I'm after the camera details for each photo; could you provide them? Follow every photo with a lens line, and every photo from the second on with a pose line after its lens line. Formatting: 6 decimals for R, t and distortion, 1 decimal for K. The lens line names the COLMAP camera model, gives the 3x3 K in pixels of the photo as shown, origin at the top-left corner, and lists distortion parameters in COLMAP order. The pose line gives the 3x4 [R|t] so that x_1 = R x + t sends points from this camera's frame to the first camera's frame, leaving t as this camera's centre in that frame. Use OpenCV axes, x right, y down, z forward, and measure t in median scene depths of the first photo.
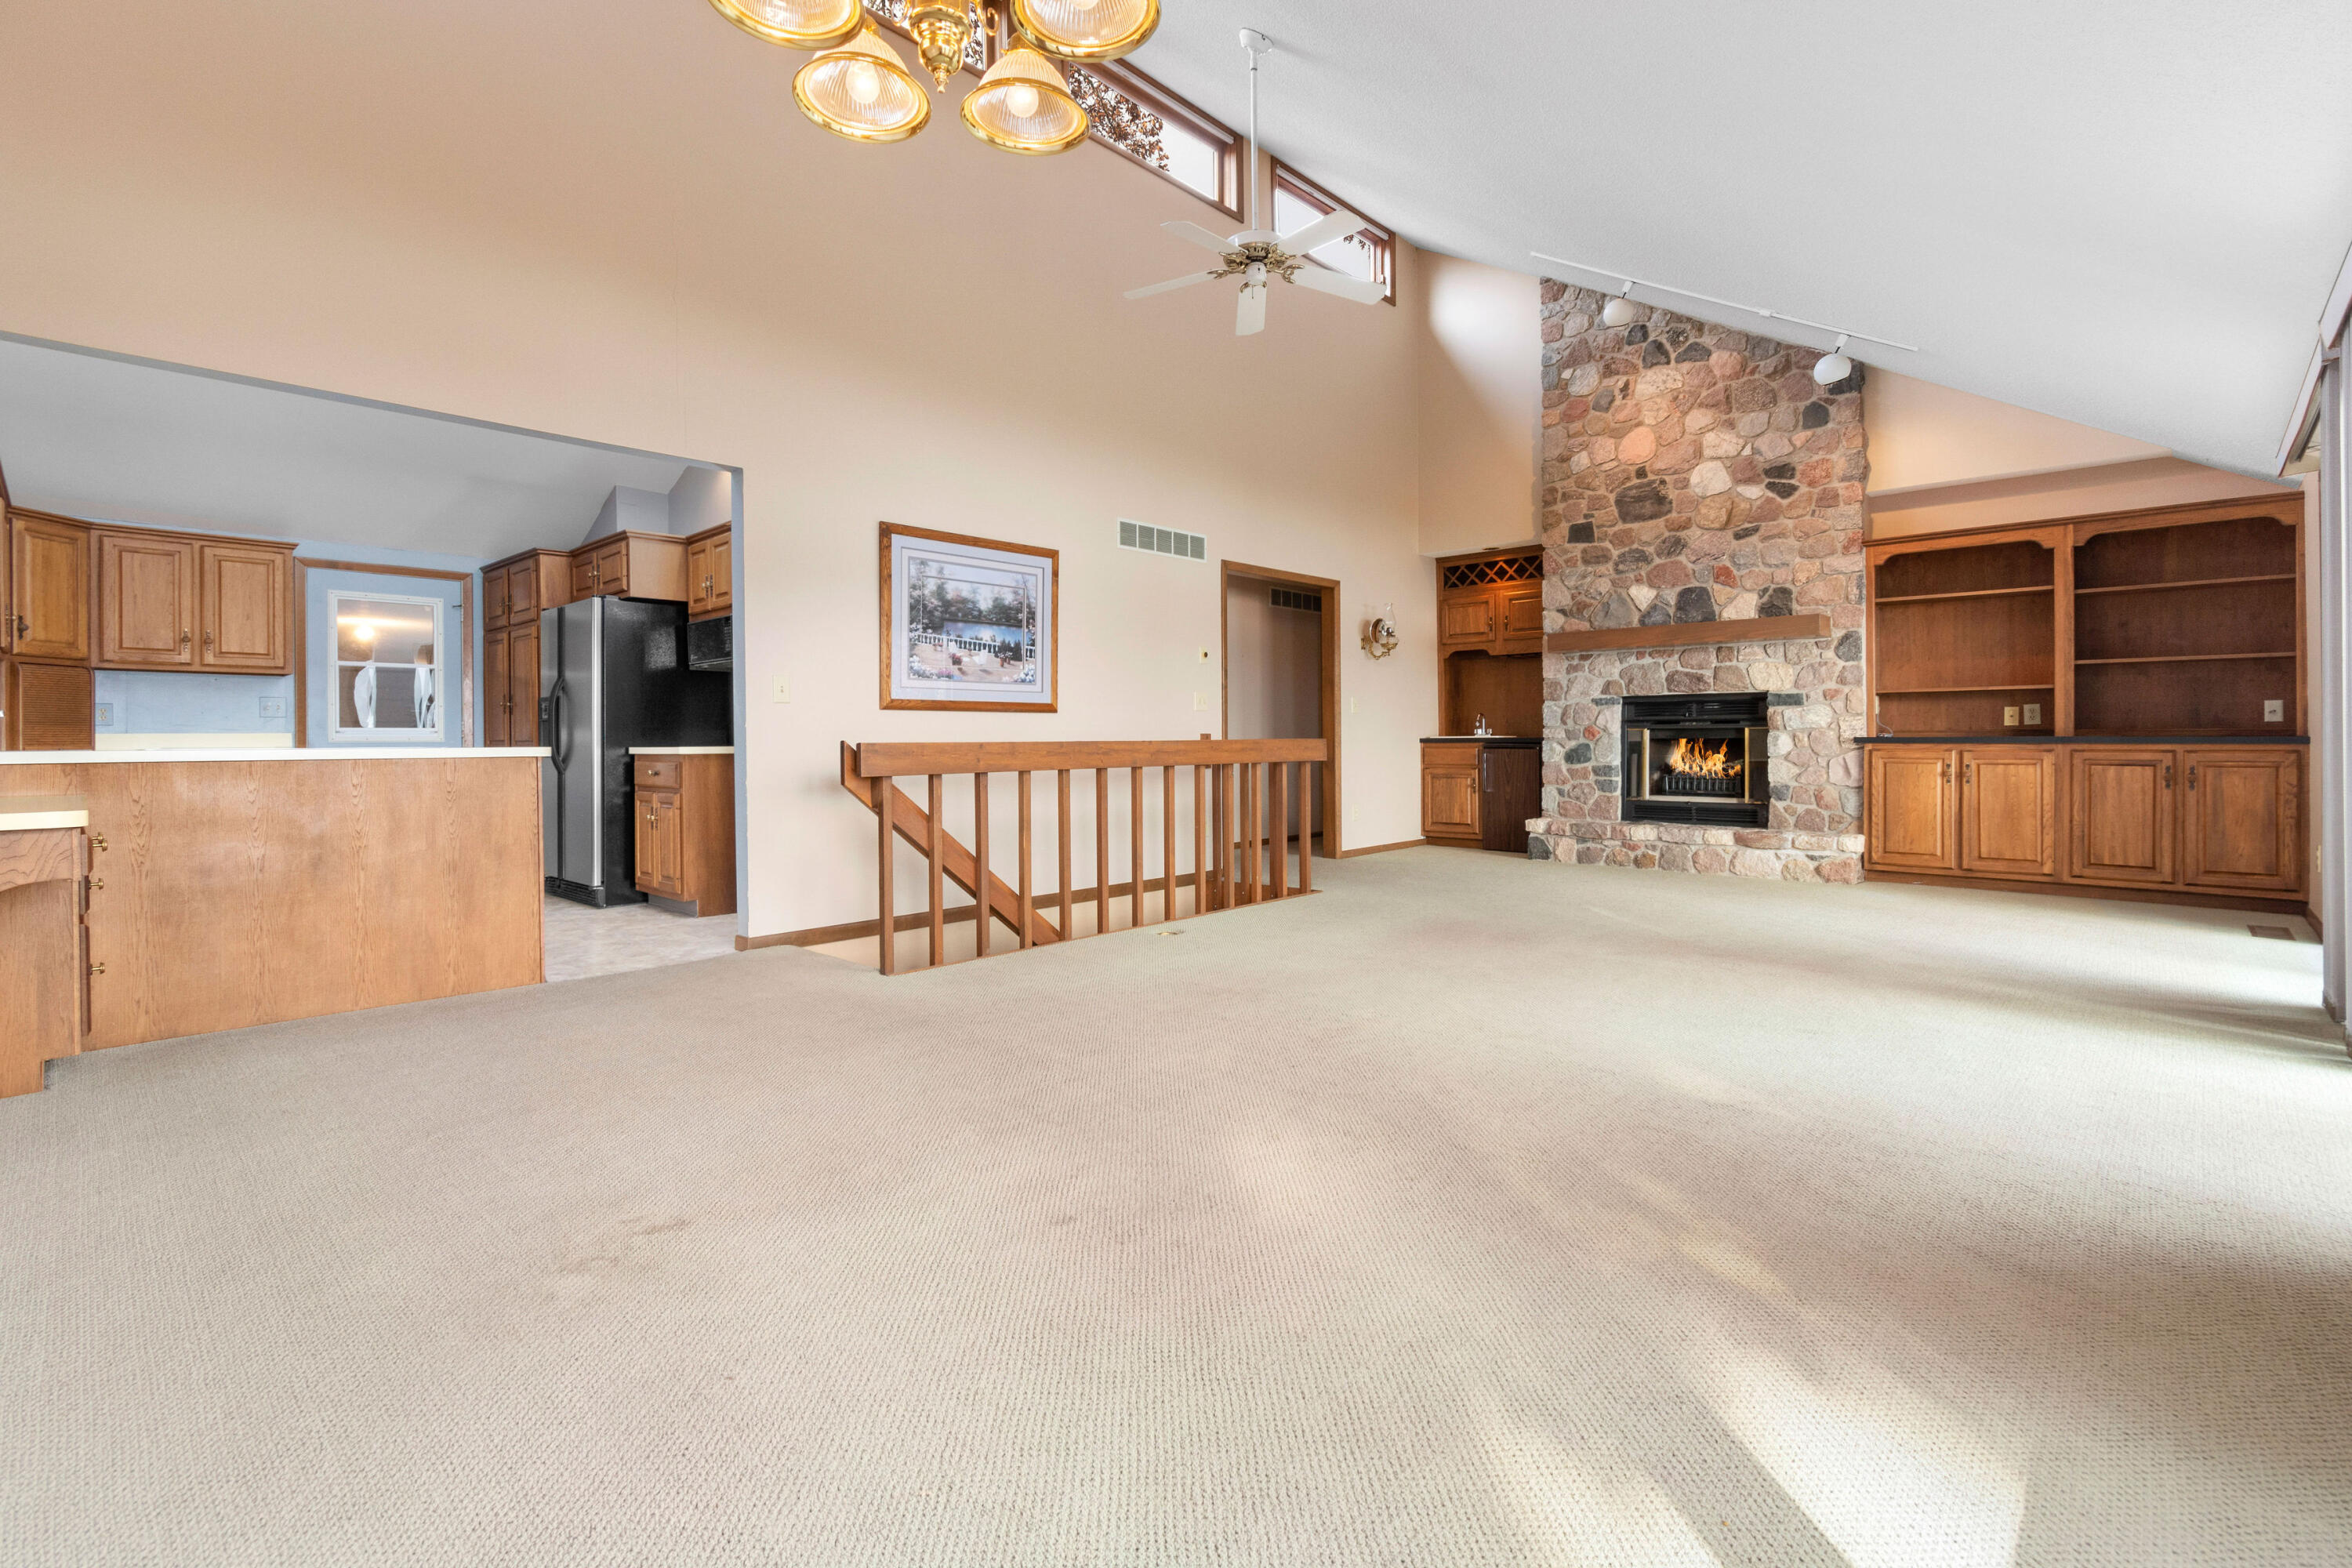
lens RADIAL K [[1052.2, 0, 1174.3], [0, 1052.2, 743.2], [0, 0, 1]] dist [0.004094, -0.002176]
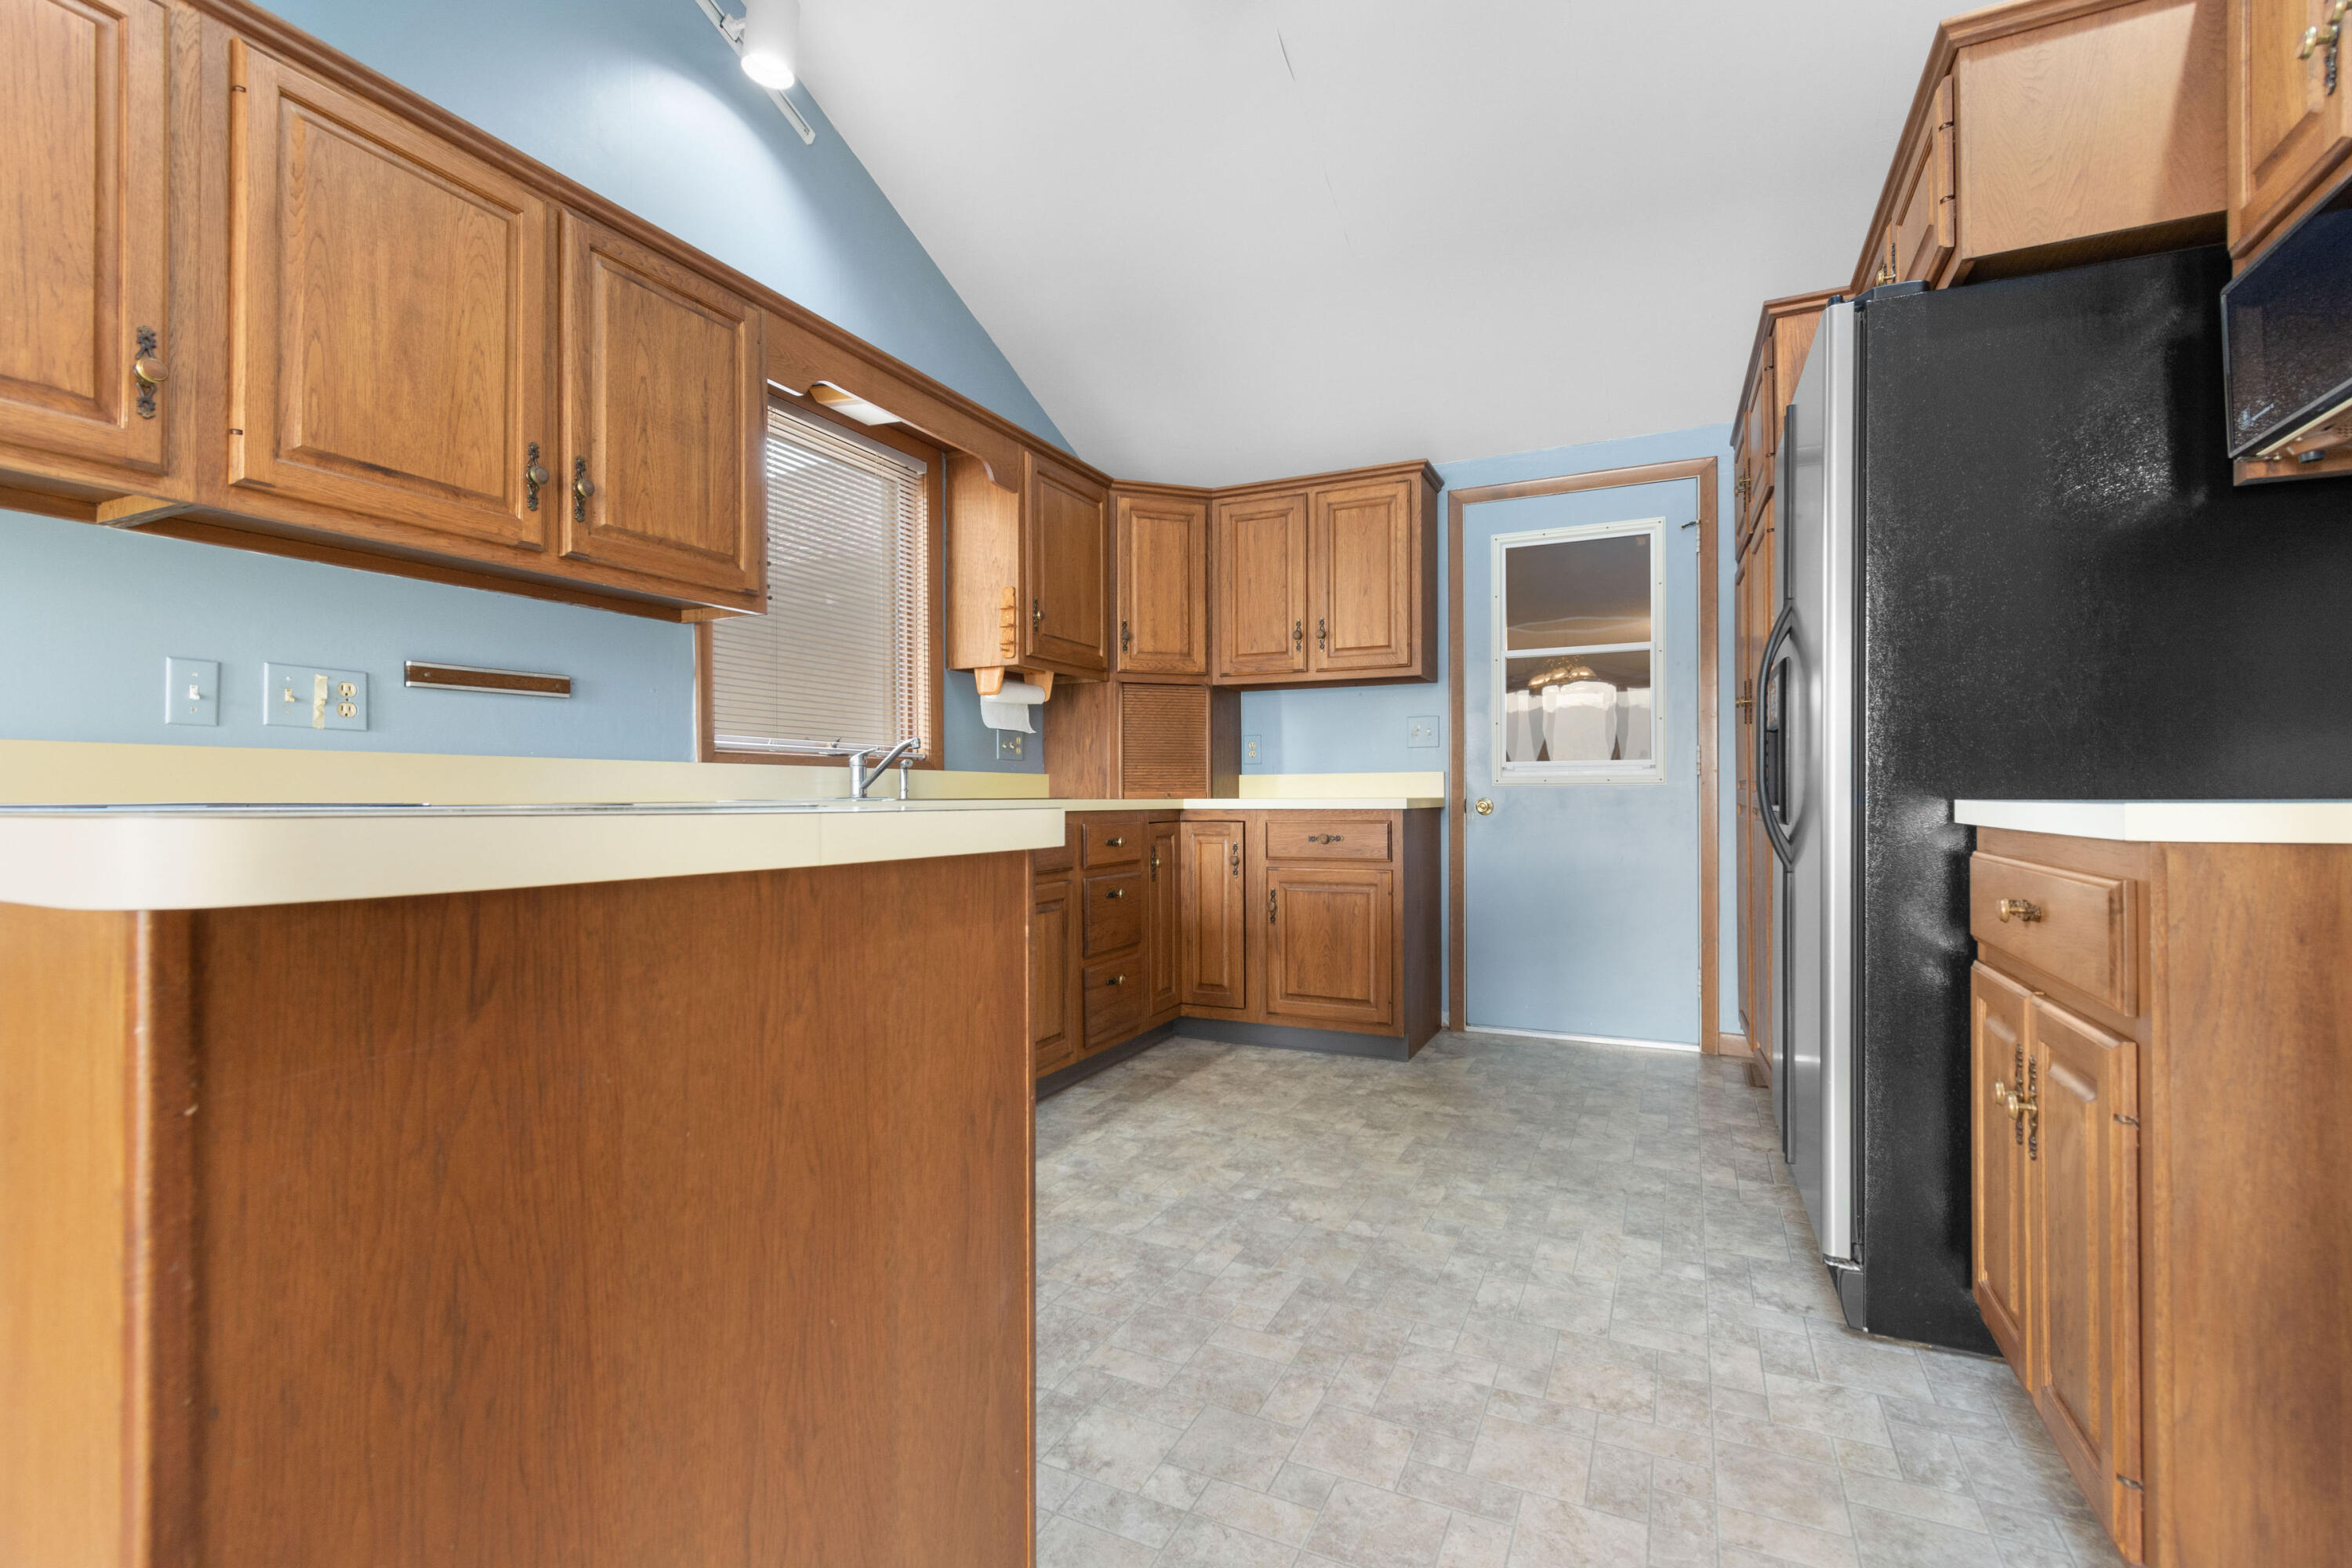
lens RADIAL K [[1052.2, 0, 1180.6], [0, 1052.2, 783.1], [0, 0, 1]] dist [0.004094, -0.002176]
pose [[0.314311, -0.004643, -0.949309, -0.321637], [-0.000775, 0.999986, -0.005147, 0.001033], [0.949320, 0.002354, 0.314303, 0.727504]]
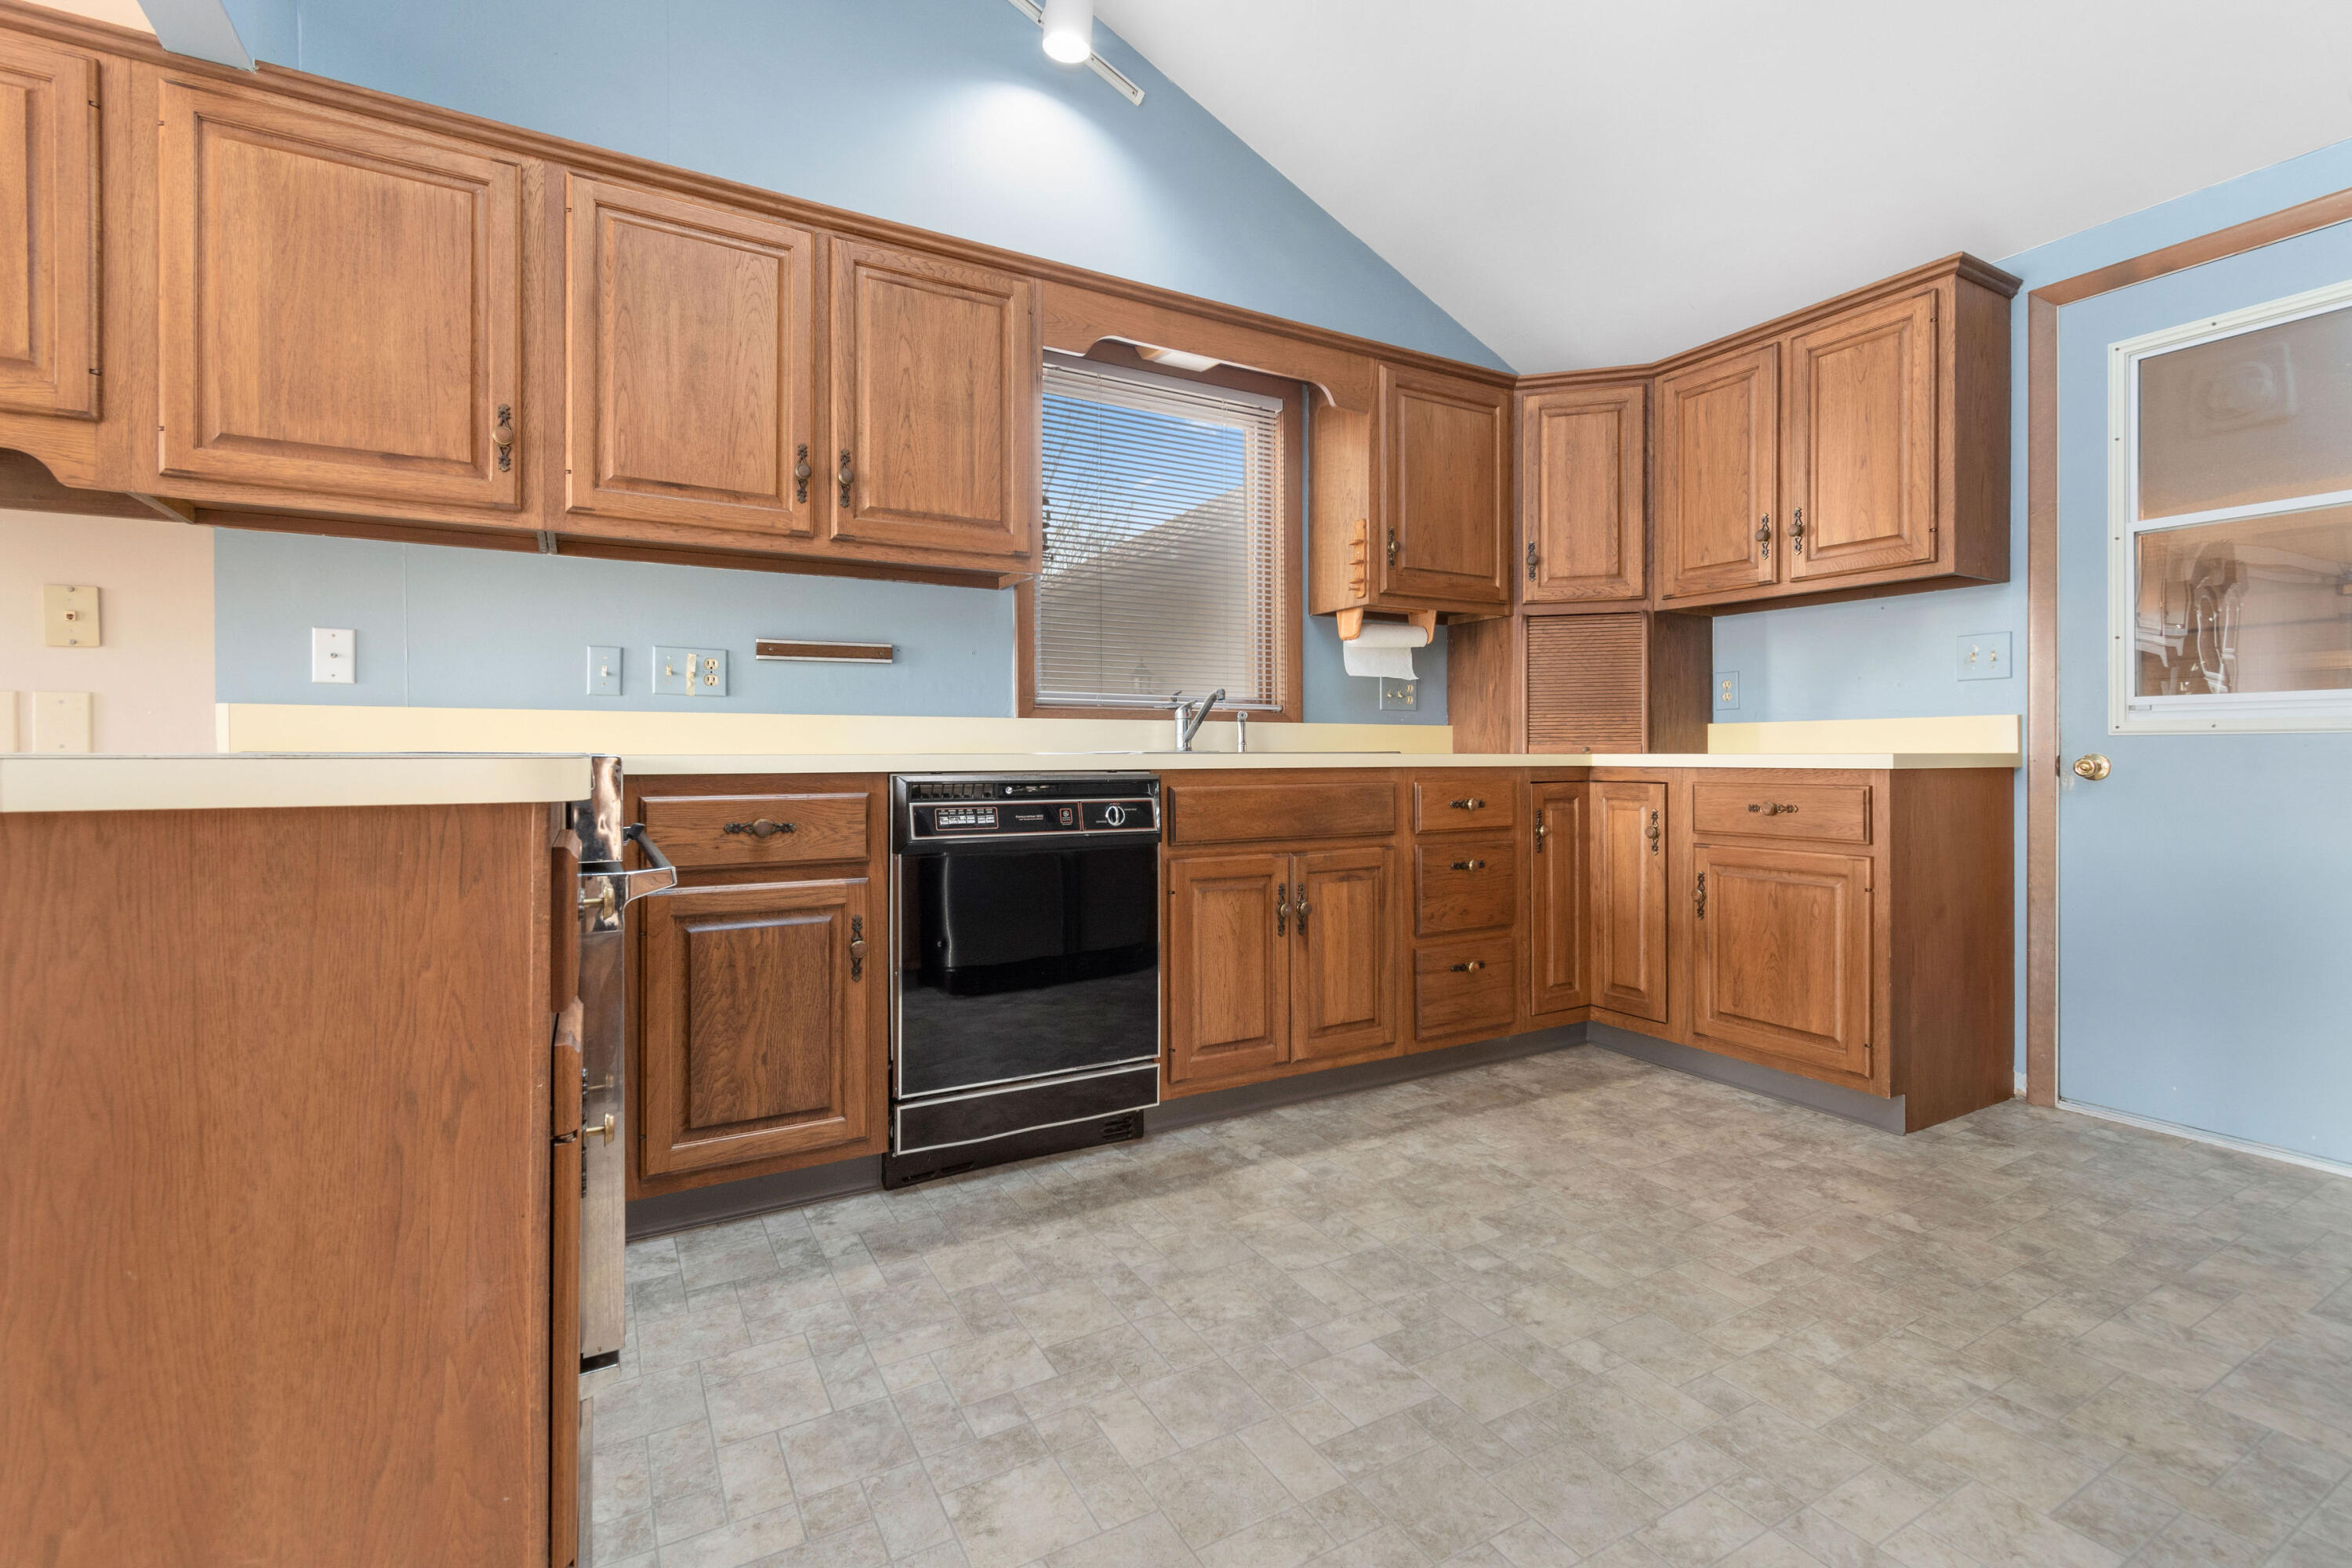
lens RADIAL K [[1052.2, 0, 1162.5], [0, 1052.2, 748.6], [0, 0, 1]] dist [0.004094, -0.002176]
pose [[-0.289558, 0.004053, -0.957152, -0.372296], [0.001488, 0.999992, 0.003784, 0.002473], [0.957159, -0.000329, -0.289562, 0.885098]]
